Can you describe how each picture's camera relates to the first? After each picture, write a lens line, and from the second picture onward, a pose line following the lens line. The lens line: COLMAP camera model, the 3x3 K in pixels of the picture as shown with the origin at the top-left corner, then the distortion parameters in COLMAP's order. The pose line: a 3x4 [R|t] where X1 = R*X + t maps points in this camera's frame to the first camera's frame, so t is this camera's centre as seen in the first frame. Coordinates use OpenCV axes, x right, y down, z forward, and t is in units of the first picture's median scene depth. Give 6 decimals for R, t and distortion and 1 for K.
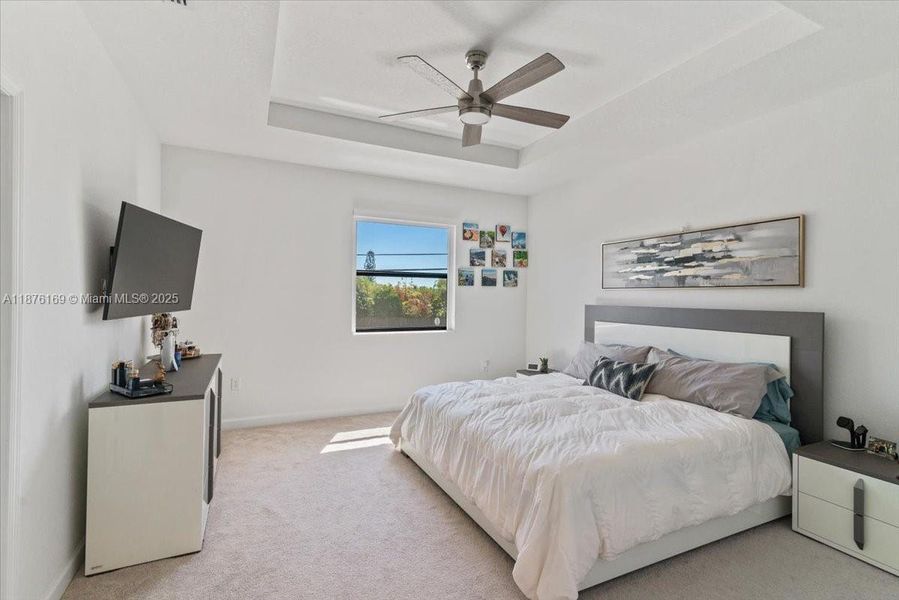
lens RADIAL K [[421.9, 0, 457.9], [0, 421.9, 293.0], [0, 0, 1]] dist [0.013322, -0.000406]
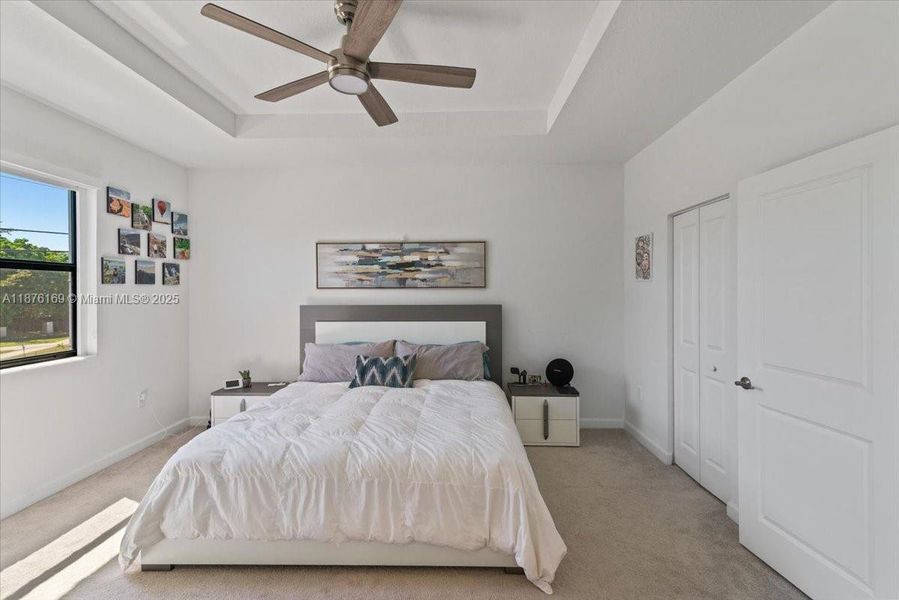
lens RADIAL K [[404.5, 0, 449.0], [0, 404.5, 289.2], [0, 0, 1]] dist [0.003471, -0.000097]
pose [[0.464807, -0.008740, 0.885369, -0.397329], [0.002062, 0.999959, 0.008789, -0.017694], [-0.885409, -0.002259, 0.464806, 0.329882]]
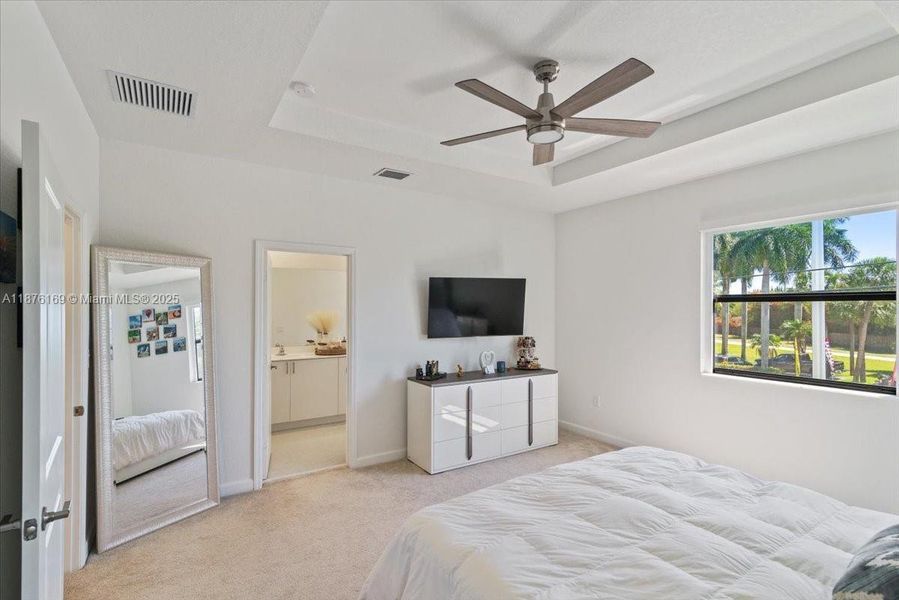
lens RADIAL K [[426.8, 0, 449.1], [0, 426.8, 306.5], [0, 0, 1]] dist [0.013542, 0.000547]
pose [[0.123833, -0.015087, -0.992188, 0.655691], [0.005058, 0.999881, -0.014573, -0.032910], [0.992290, -0.003213, 0.123895, 0.491091]]
